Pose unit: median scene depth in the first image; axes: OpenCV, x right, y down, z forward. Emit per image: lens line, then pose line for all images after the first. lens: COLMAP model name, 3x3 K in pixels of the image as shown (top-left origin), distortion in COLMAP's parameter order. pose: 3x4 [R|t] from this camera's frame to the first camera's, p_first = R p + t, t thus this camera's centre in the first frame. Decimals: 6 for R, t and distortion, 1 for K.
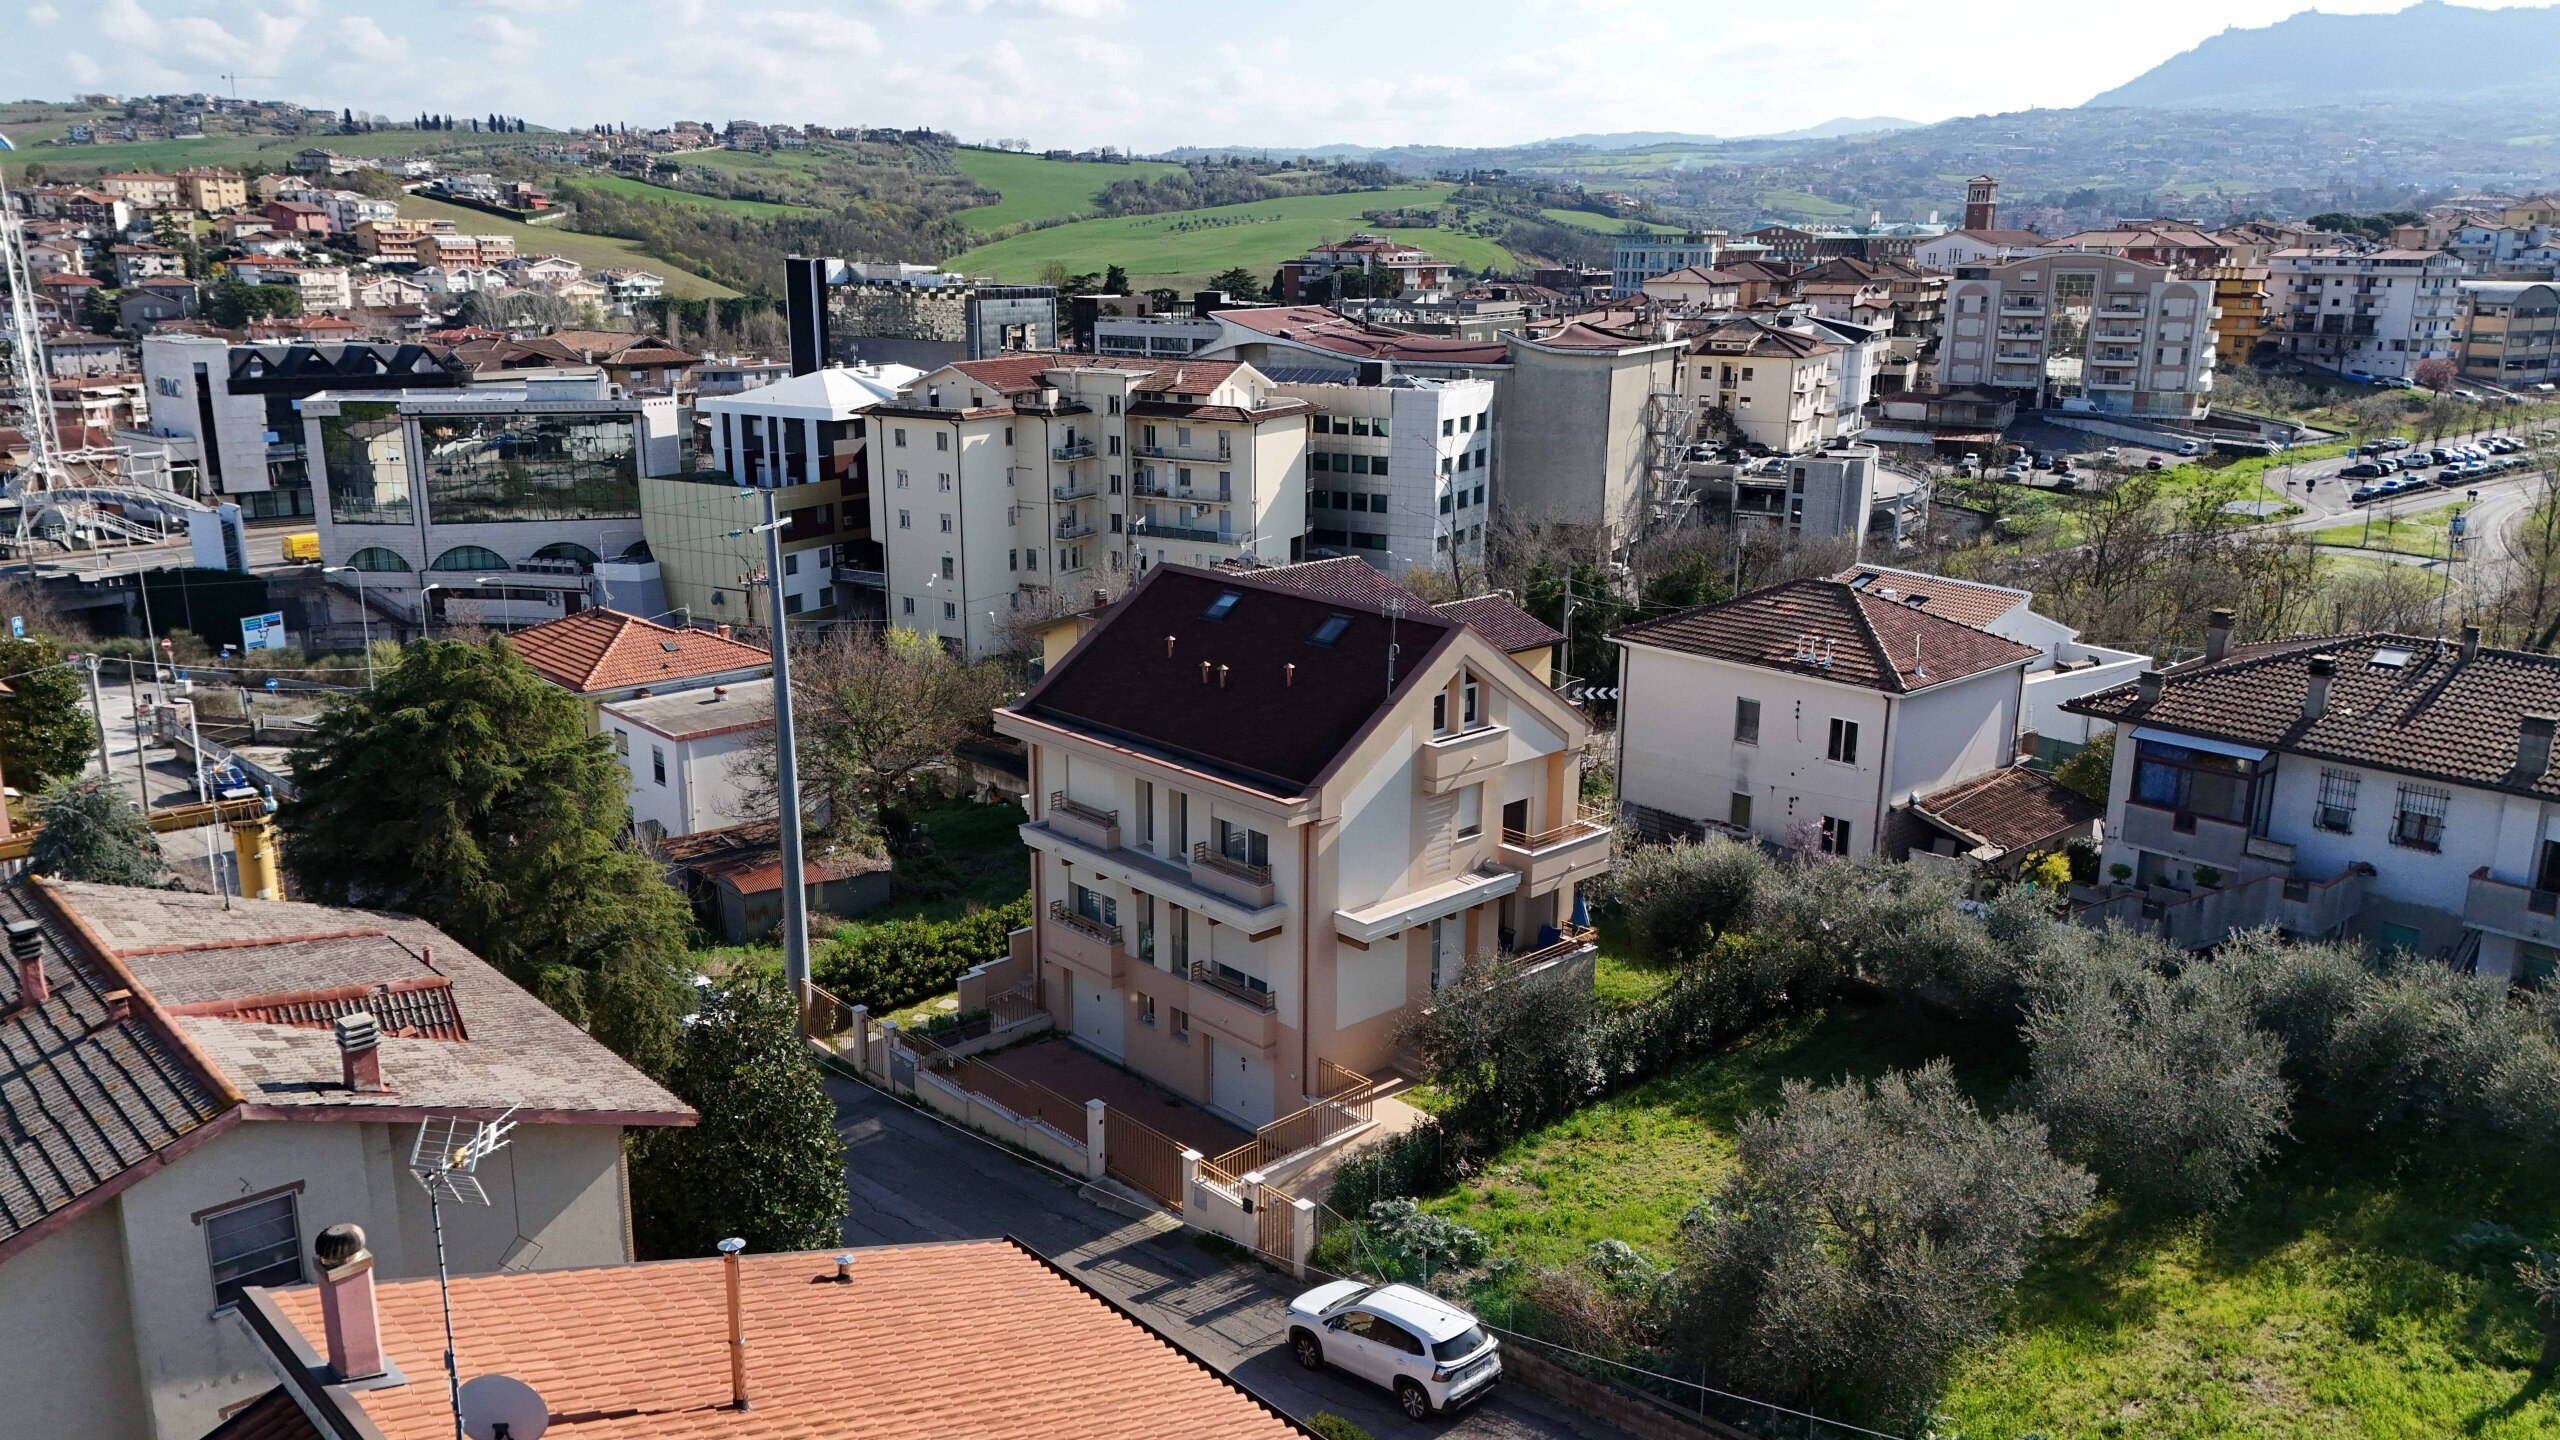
lens RADIAL K [[1862.6, 0, 1280.0], [0, 1862.6, 720.0], [0, 0, 1]] dist [0.084509, -0.087743]
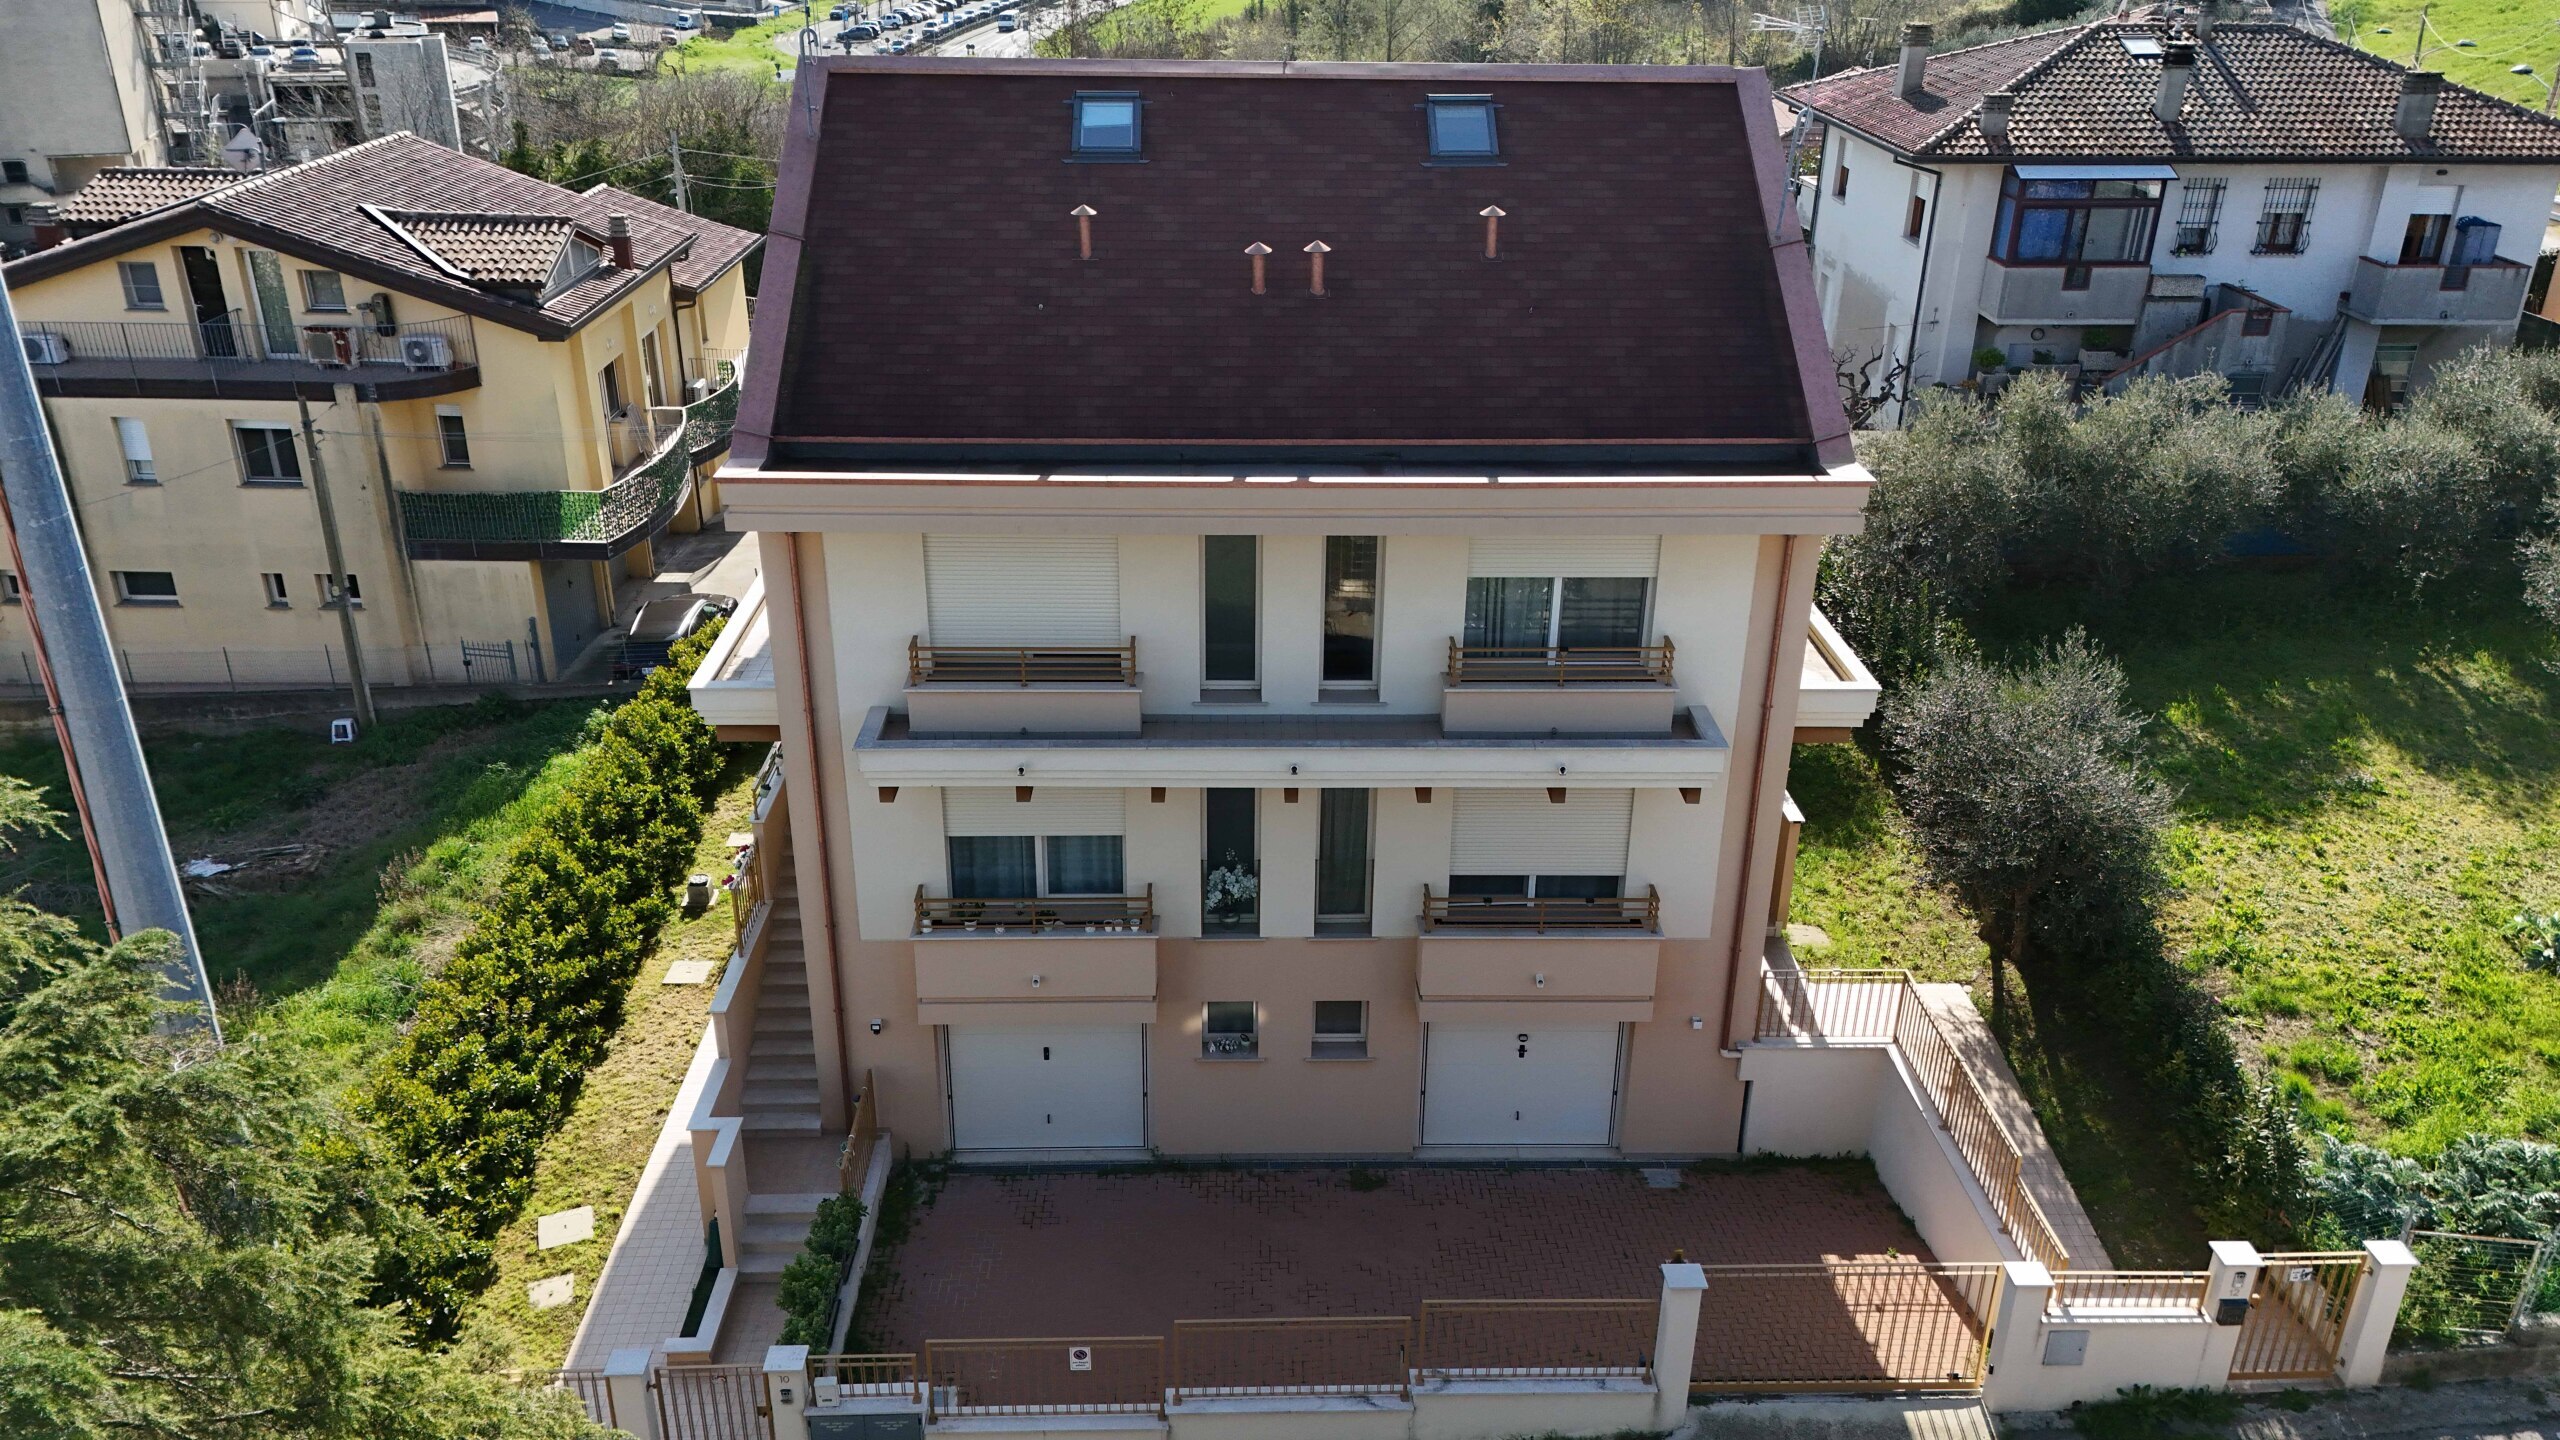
lens RADIAL K [[1862.6, 0, 1280.0], [0, 1862.6, 720.0], [0, 0, 1]] dist [0.084509, -0.087743]
pose [[0.661872, -0.311918, 0.681639, -0.300875], [0.178270, 0.948725, 0.261036, -0.031742], [-0.728110, -0.051257, 0.683541, 0.573460]]
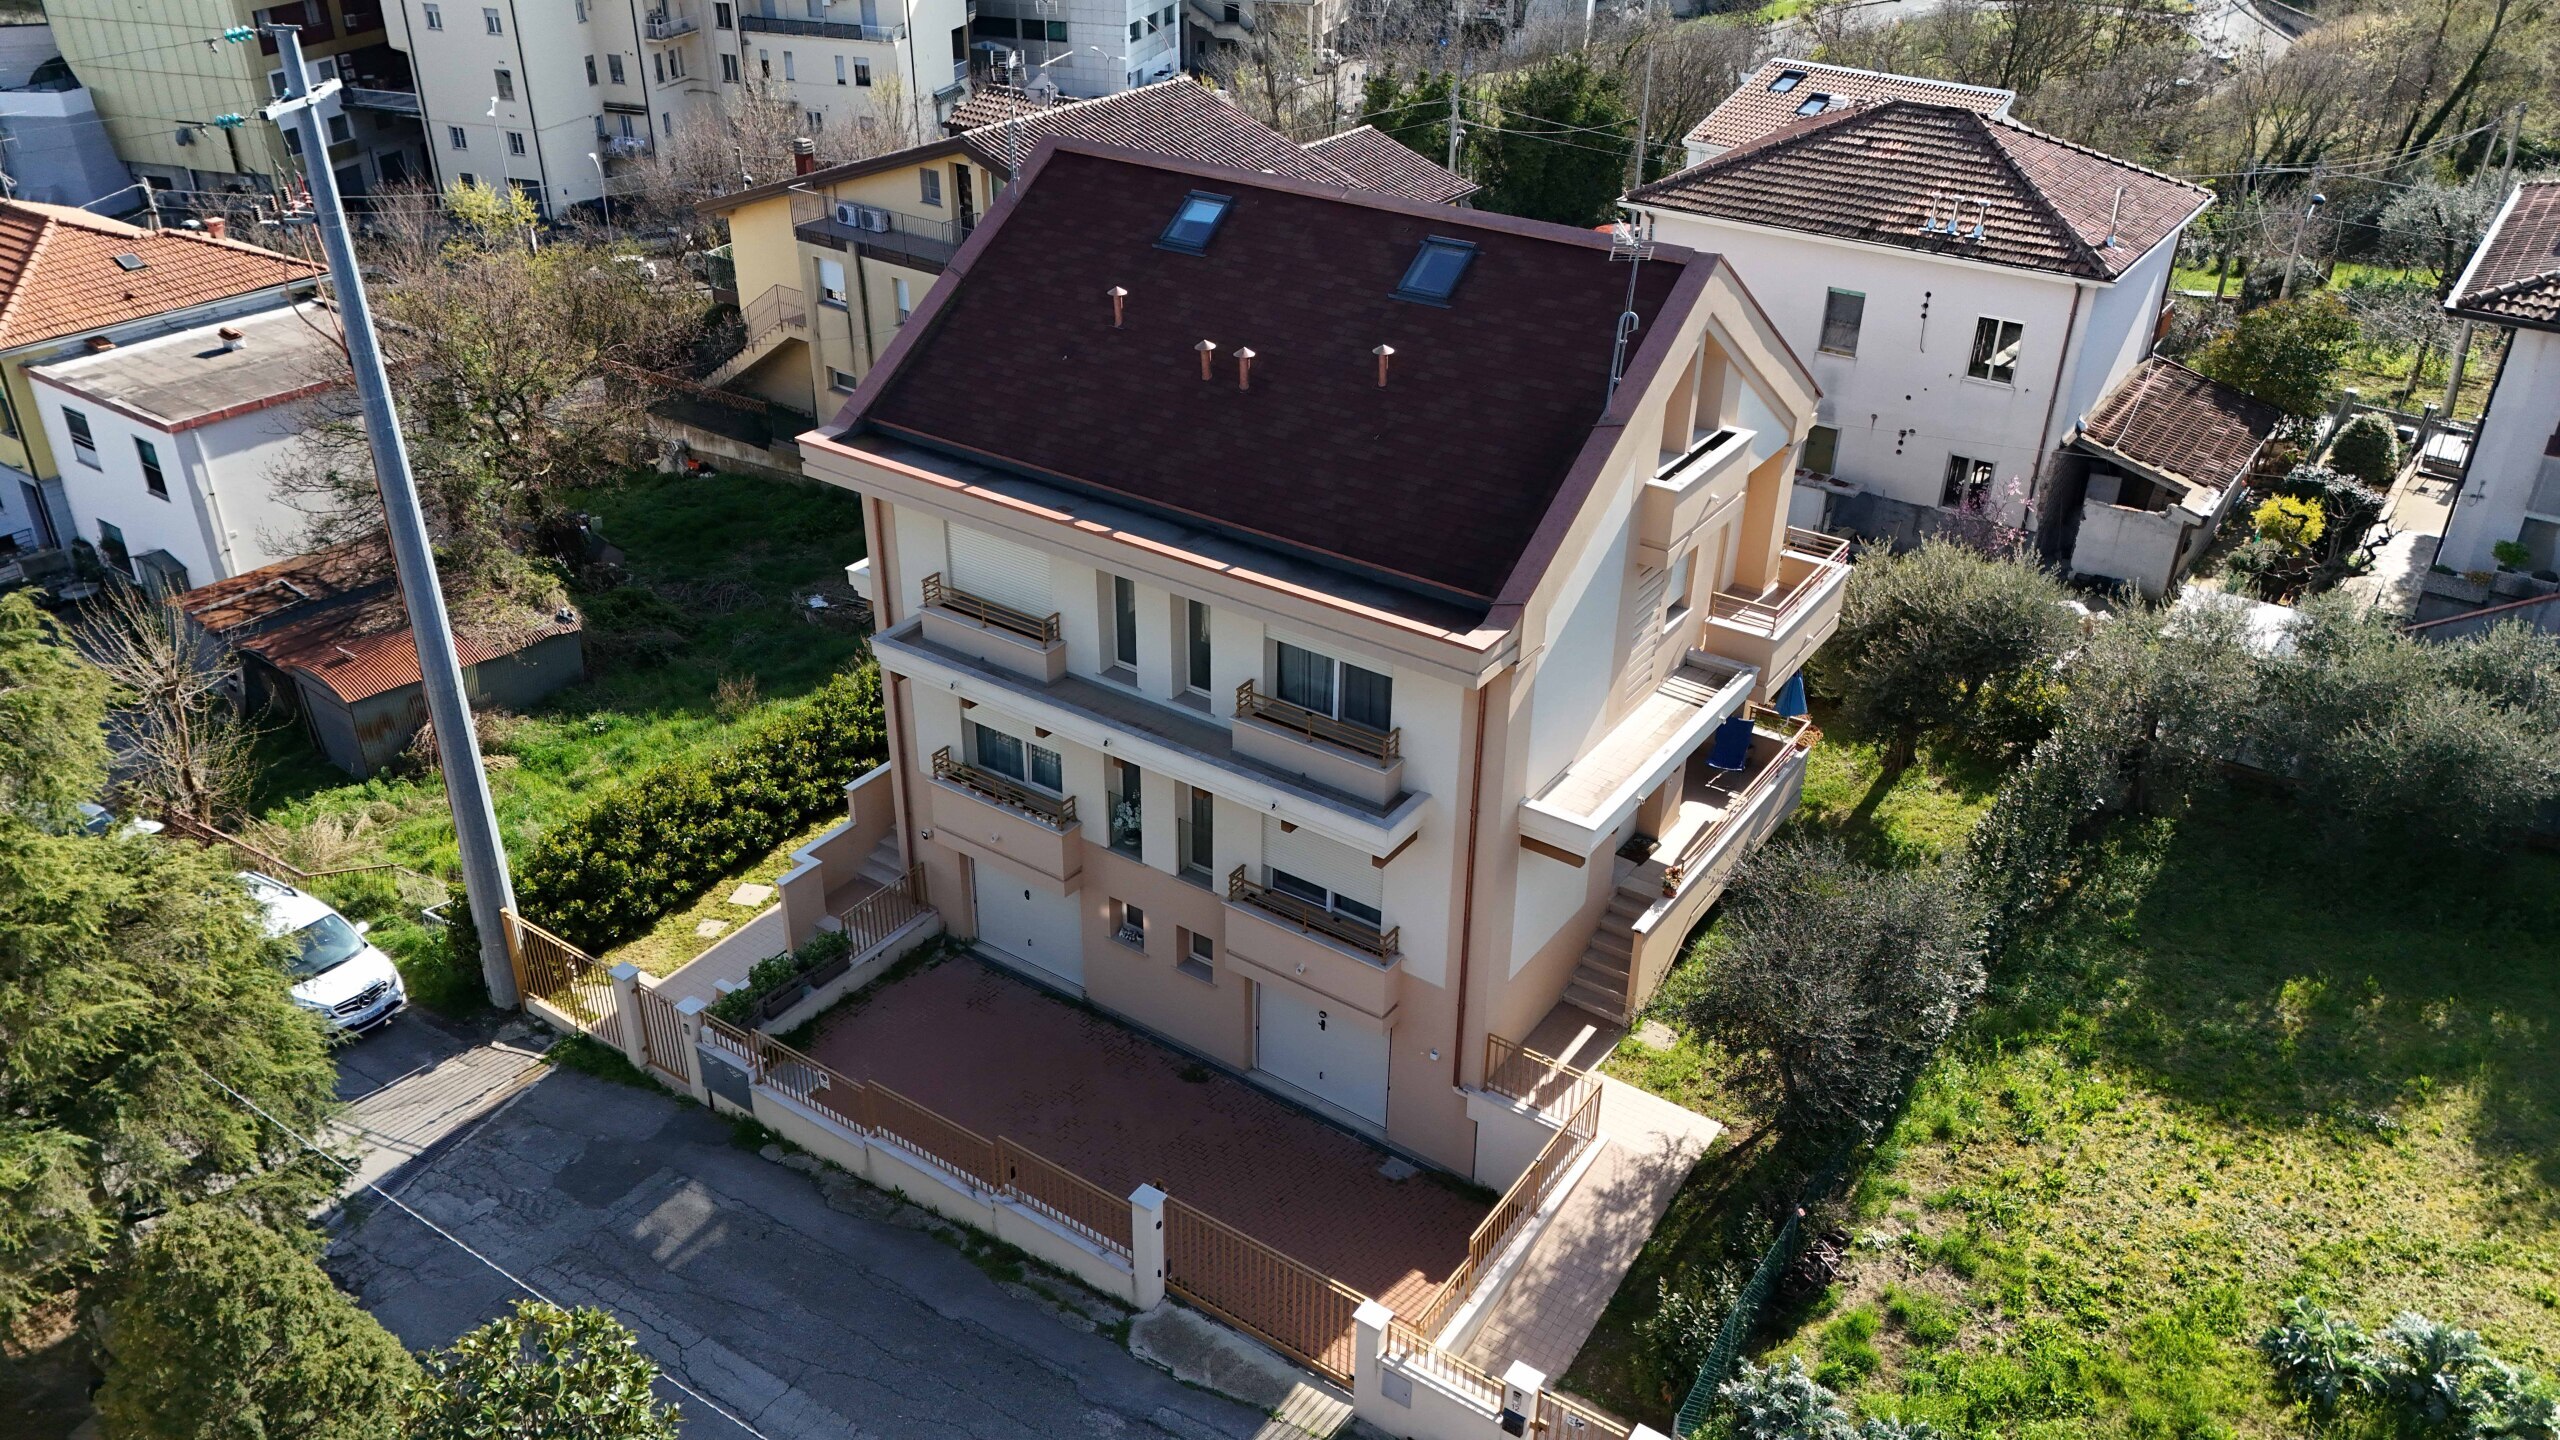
lens RADIAL K [[1859.7, 0, 1271.8], [0, 1859.7, 724.1], [0, 0, 1]] dist [0.045360, -0.027919]
pose [[0.976791, -0.101307, 0.188724, -0.112031], [0.047698, 0.961835, 0.269442, -0.057263], [-0.208817, -0.254187, 0.944343, 0.370914]]
